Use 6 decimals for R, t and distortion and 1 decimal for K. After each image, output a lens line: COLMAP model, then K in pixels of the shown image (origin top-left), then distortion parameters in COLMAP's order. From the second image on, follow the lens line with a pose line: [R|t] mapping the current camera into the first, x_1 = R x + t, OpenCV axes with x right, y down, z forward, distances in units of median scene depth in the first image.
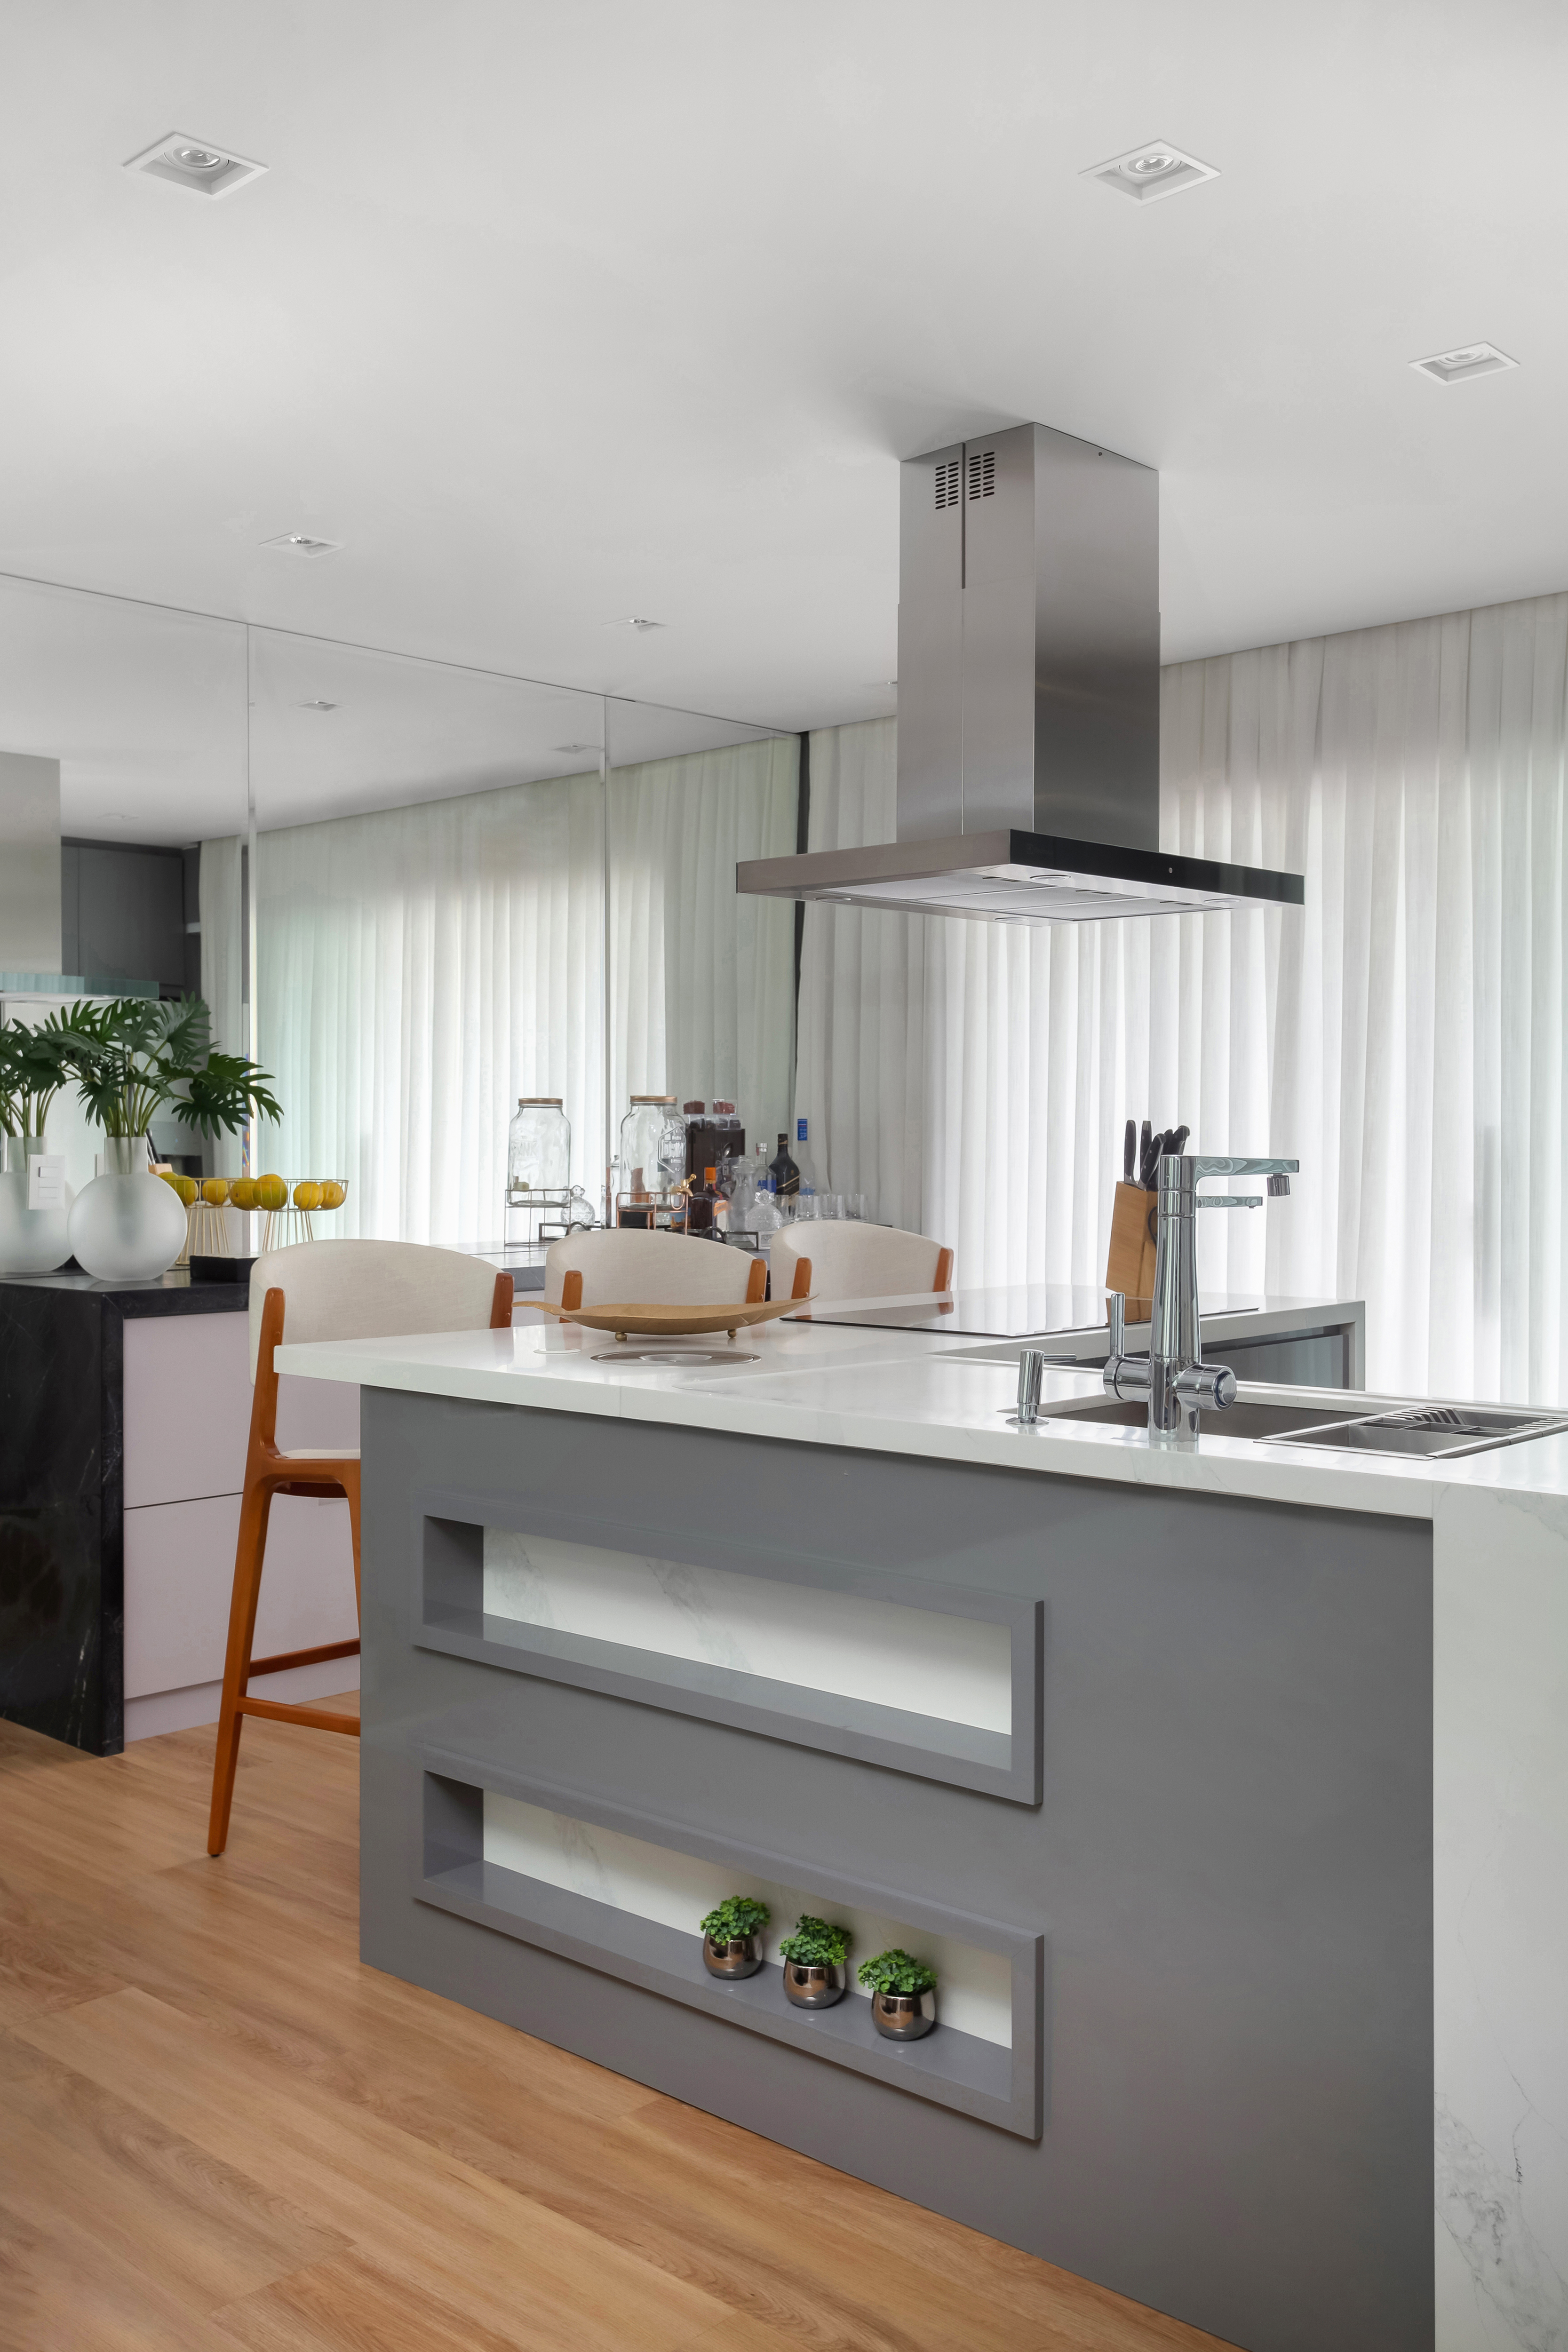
lens RADIAL K [[2071.4, 0, 781.3], [0, 2071.4, 1176.7], [0, 0, 1]] dist [-0.000080, 0.007426]
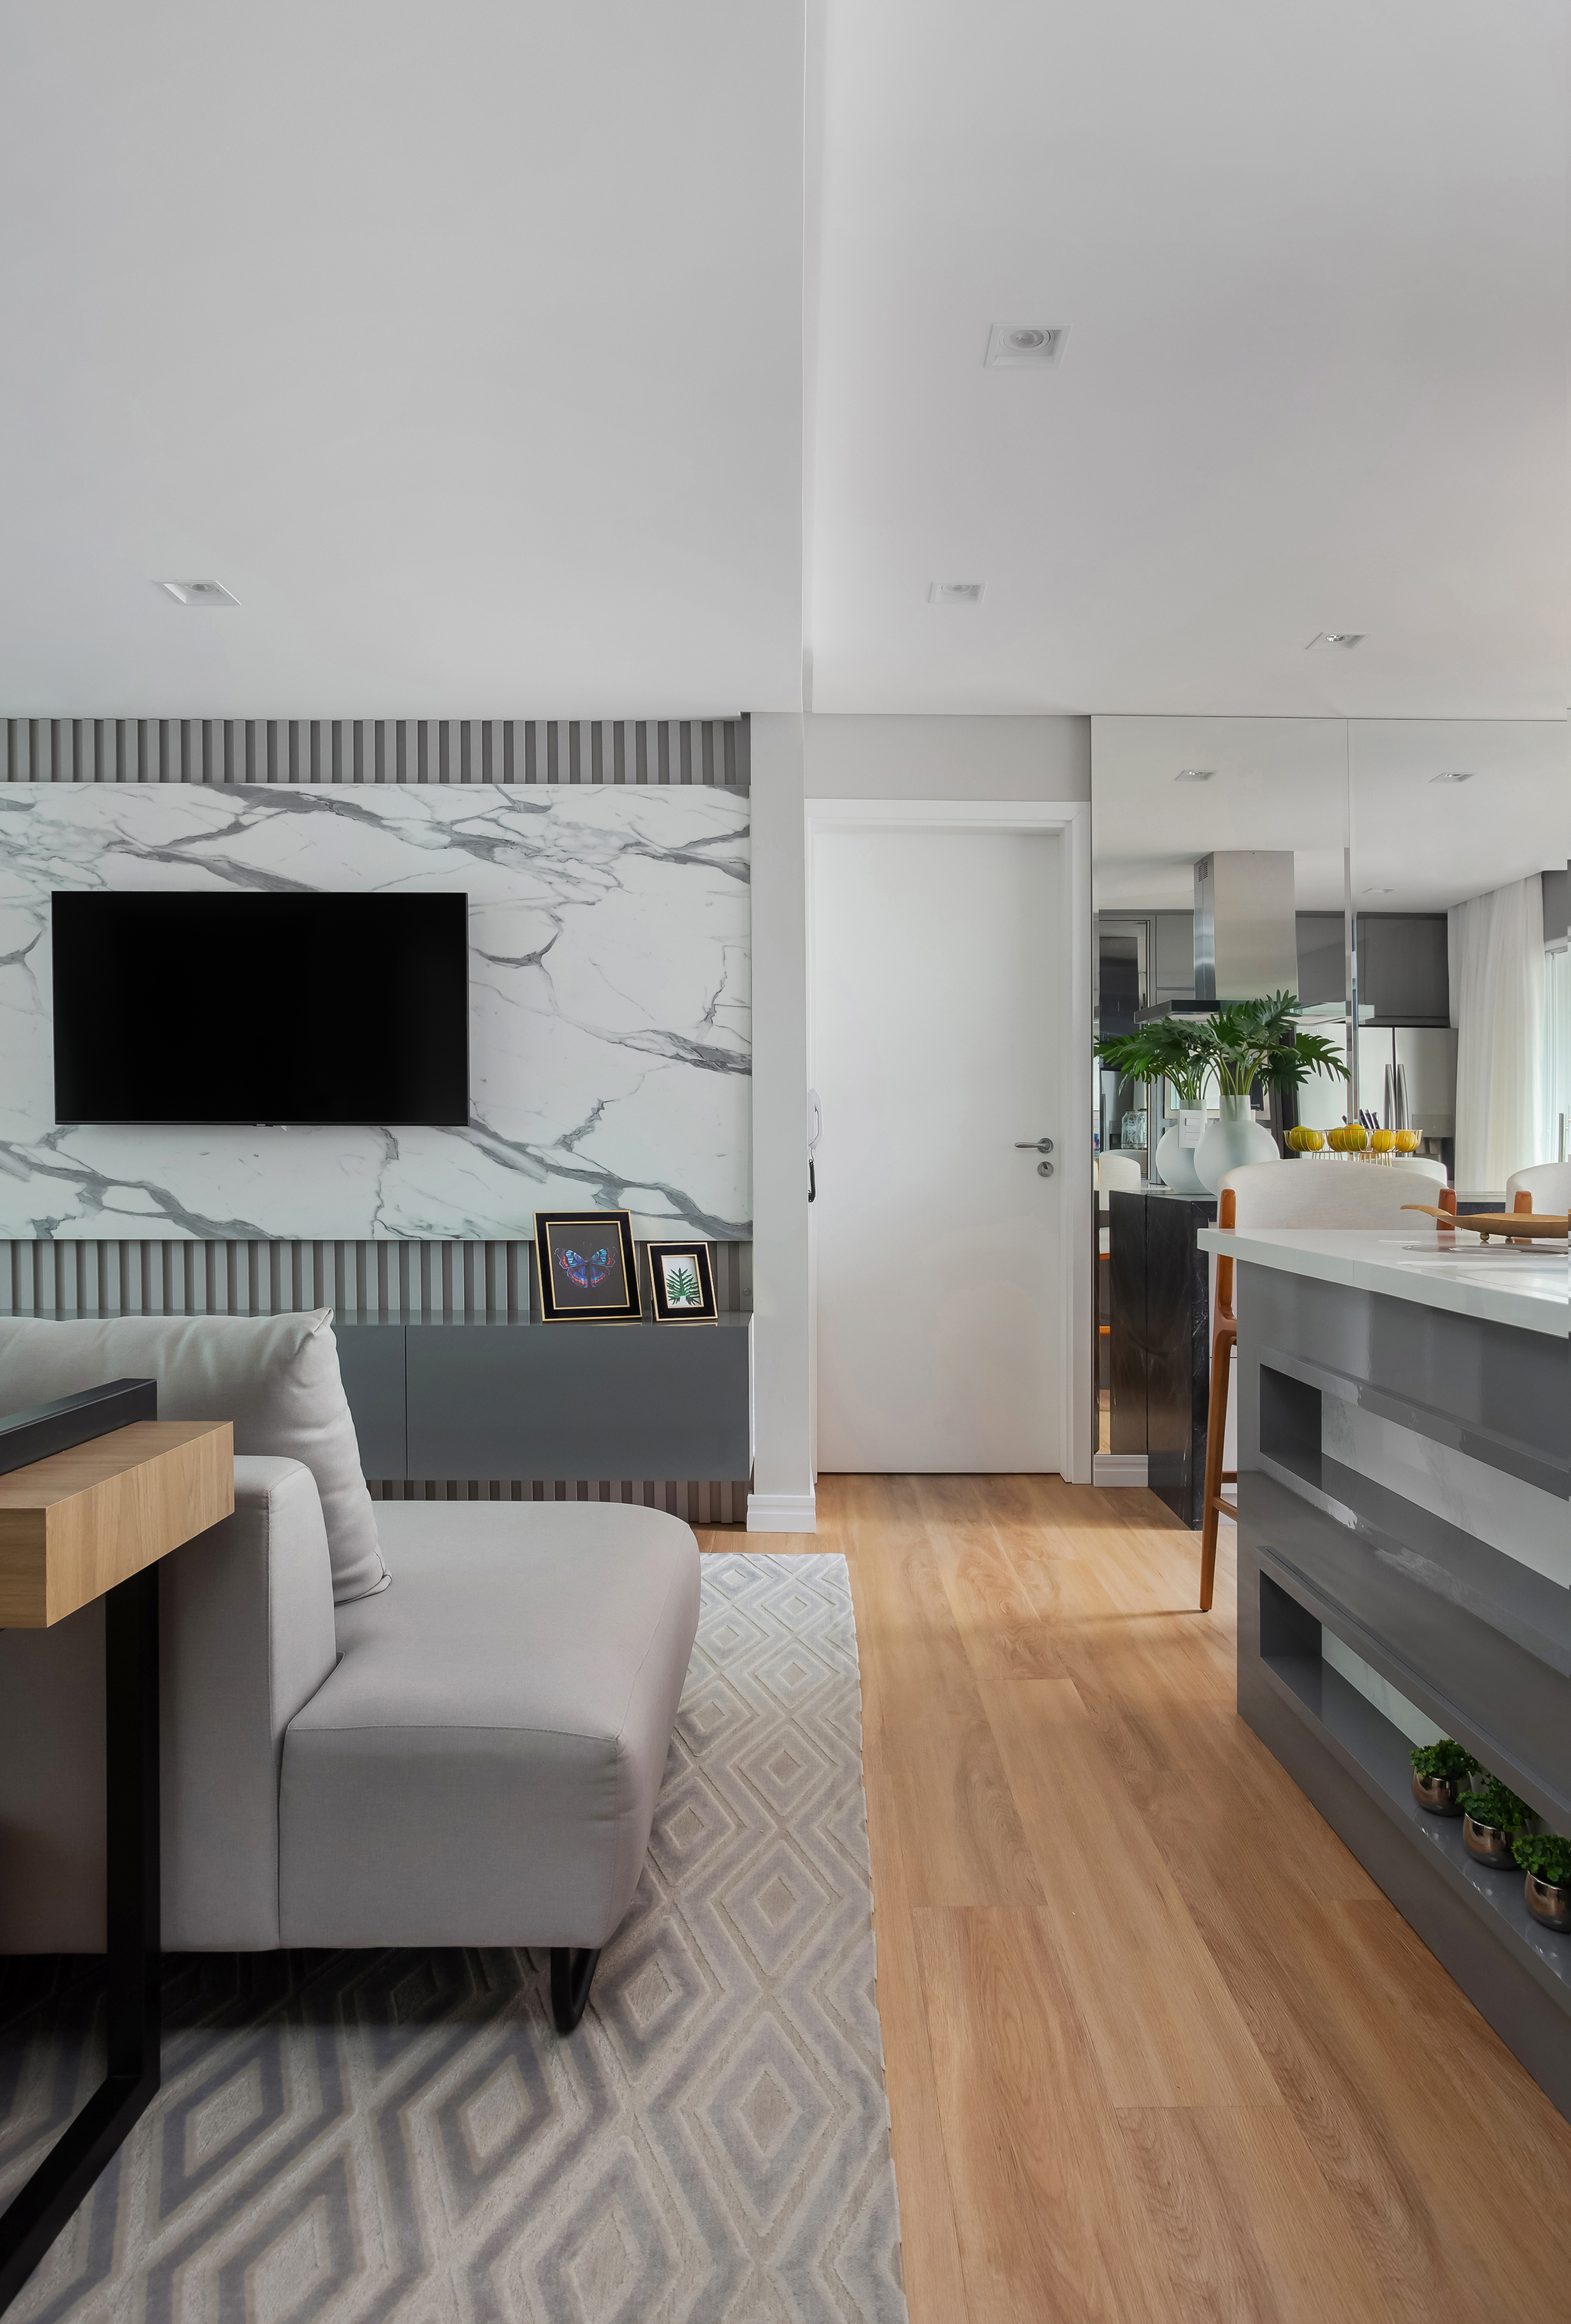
lens RADIAL K [[1343.5, 0, 810.6], [0, 1343.5, 1180.7], [0, 0, 1]] dist [-0.027168, 0.020058]
pose [[0.692906, 0.015256, -0.720866, 0.254017], [-0.010001, 0.999883, 0.011549, 0.055158], [0.720958, -0.000793, 0.692978, 0.296360]]
